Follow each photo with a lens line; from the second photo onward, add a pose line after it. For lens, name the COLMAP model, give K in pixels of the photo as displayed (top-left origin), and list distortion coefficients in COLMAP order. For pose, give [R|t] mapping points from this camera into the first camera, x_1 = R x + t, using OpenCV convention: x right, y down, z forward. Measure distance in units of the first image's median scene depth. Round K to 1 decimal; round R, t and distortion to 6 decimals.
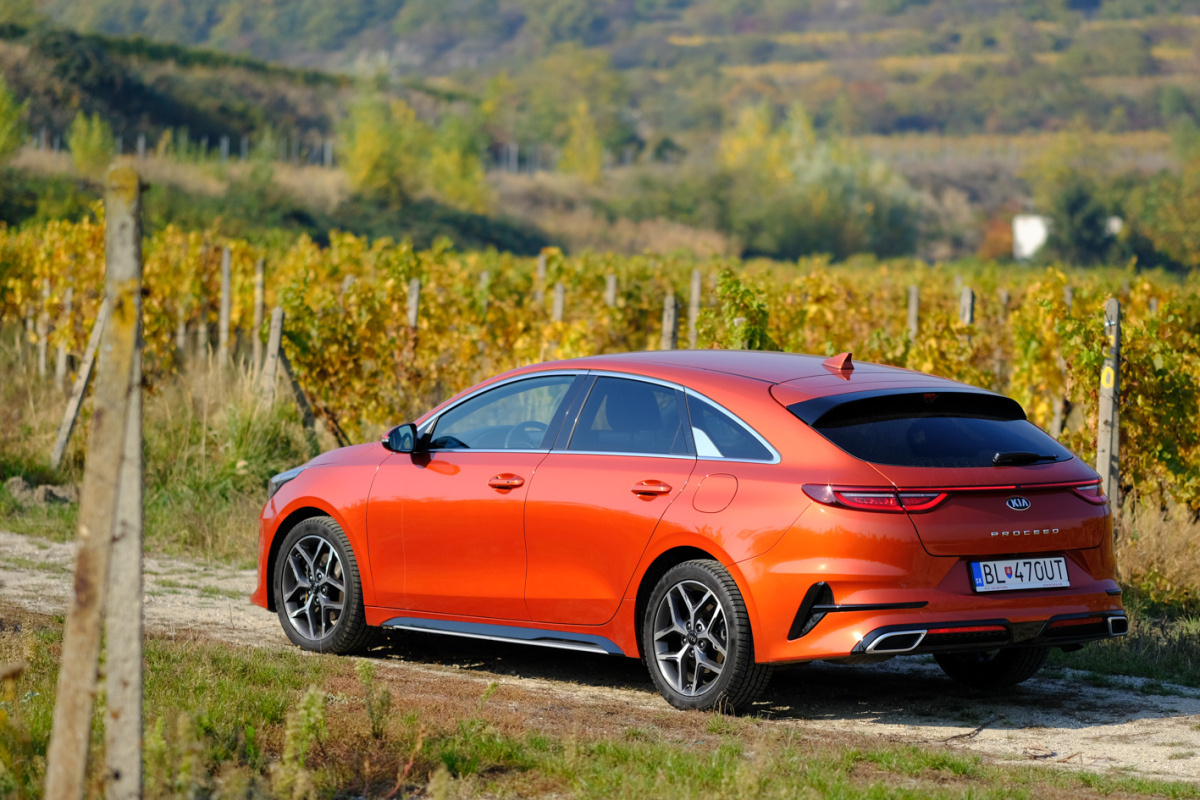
lens RADIAL K [[4970.8, 0, 598.3], [0, 4970.8, 400.0], [0, 0, 1]] dist [0.222268, 0.000000]
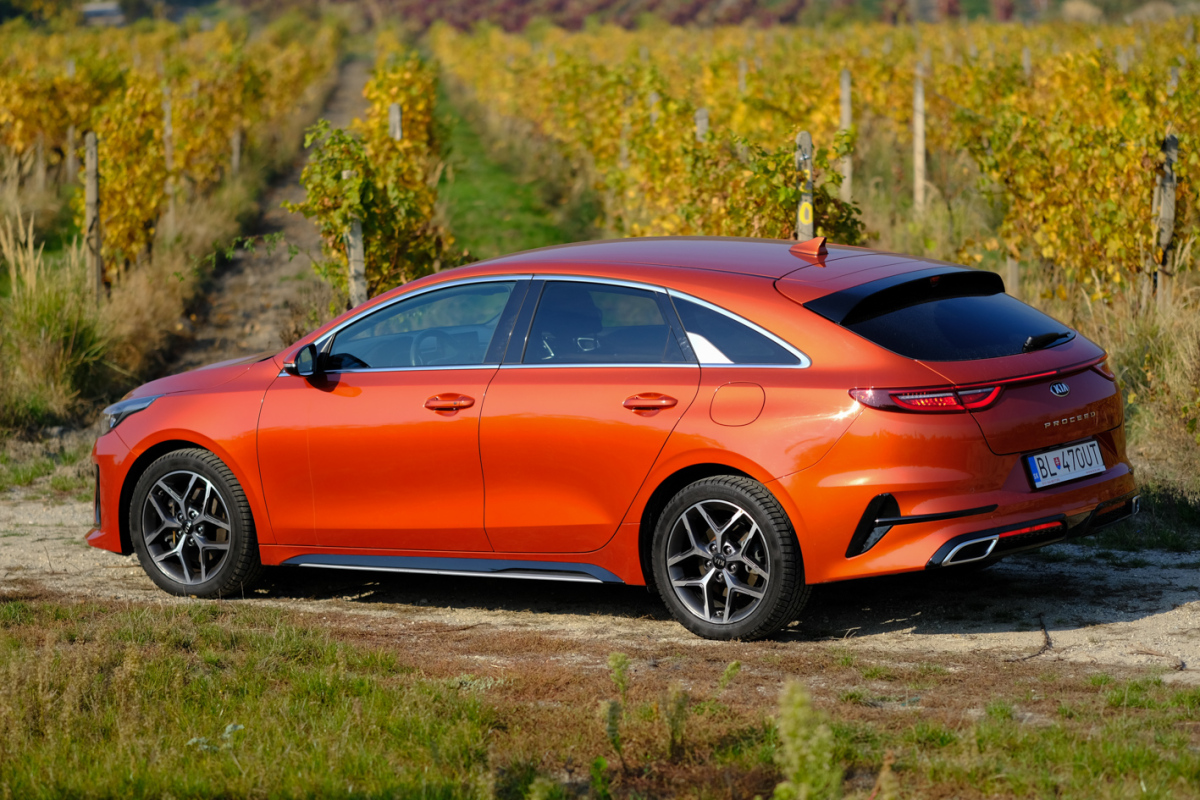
lens RADIAL K [[4600.0, 0, 602.8], [0, 4600.0, 399.6], [0, 0, 1]] dist [0.215468, 0.000000]
pose [[0.963462, -0.084883, 0.254040, -0.217486], [0.069678, 0.995230, 0.068278, -0.042156], [-0.258624, -0.048082, 0.964781, 0.183241]]
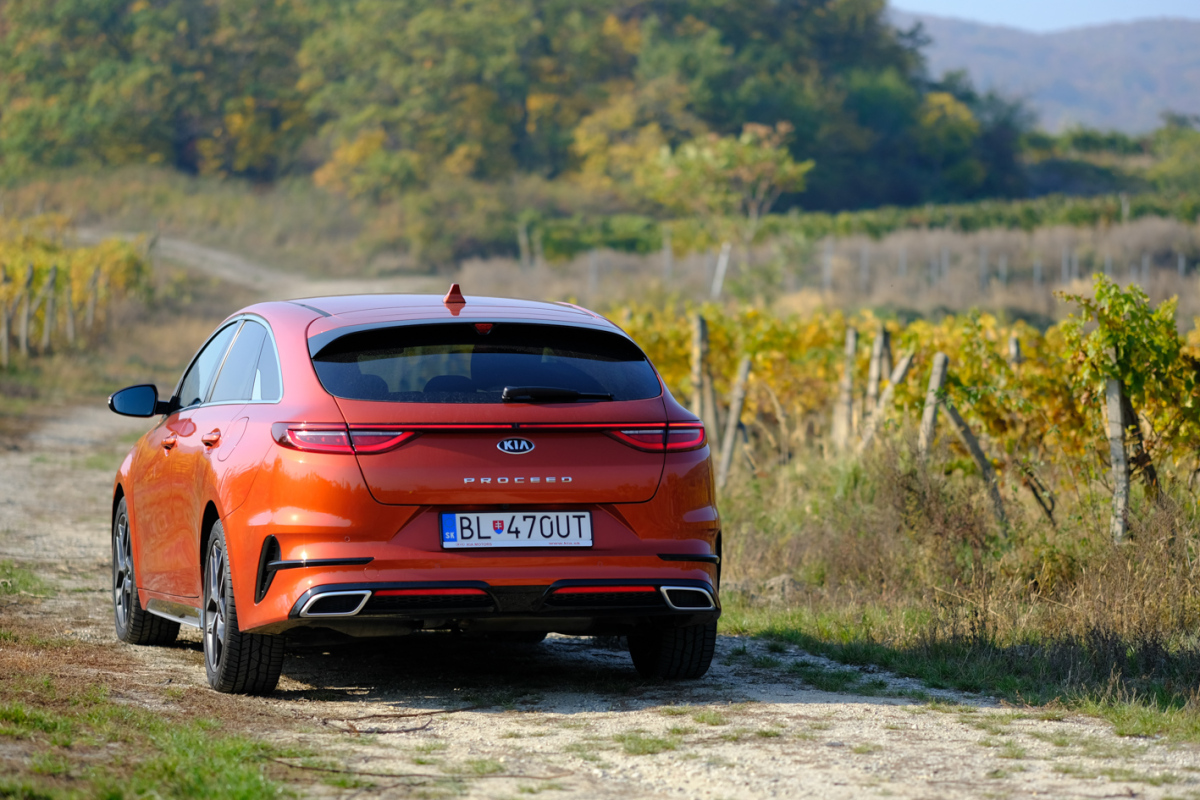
lens RADIAL K [[4600.0, 0, 561.2], [0, 4600.0, 387.3], [0, 0, 1]] dist [0.215468, 0.000000]
pose [[0.895621, -0.011654, -0.444666, 0.435723], [-0.008026, 0.999071, -0.042351, 0.043511], [0.444746, 0.041499, 0.894695, 0.301069]]
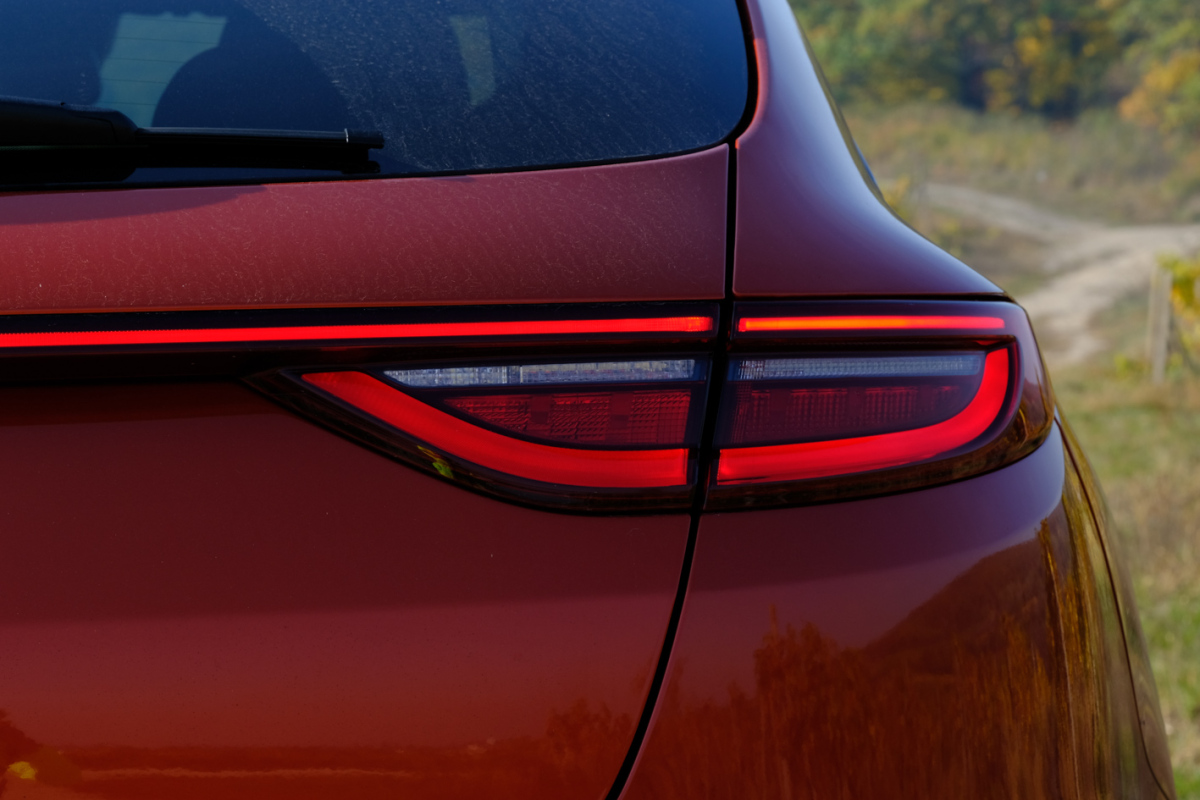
lens RADIAL K [[4970.8, 0, 600.5], [0, 4970.8, 401.6], [0, 0, 1]] dist [0.222268, 0.000000]
pose [[0.808169, -0.025834, -0.588384, 0.174459], [0.006681, 0.999375, -0.034703, 0.022855], [0.588913, 0.024115, 0.807836, 0.908774]]
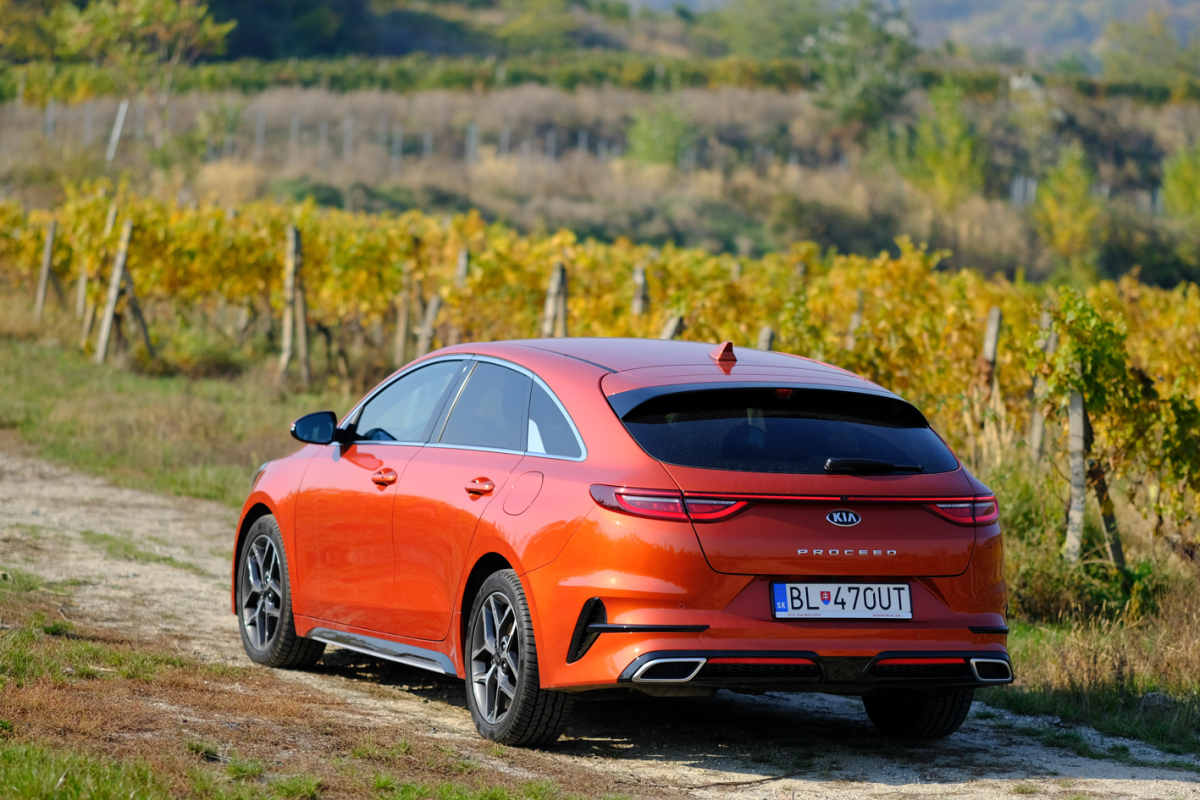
lens RADIAL K [[4970.8, 0, 602.1], [0, 4970.8, 410.1], [0, 0, 1]] dist [0.222268, 0.000000]
pose [[0.956733, 0.035436, -0.288801, 0.289247], [-0.040003, 0.999150, -0.009925, 0.012219], [0.288204, 0.021049, 0.957338, 0.165455]]
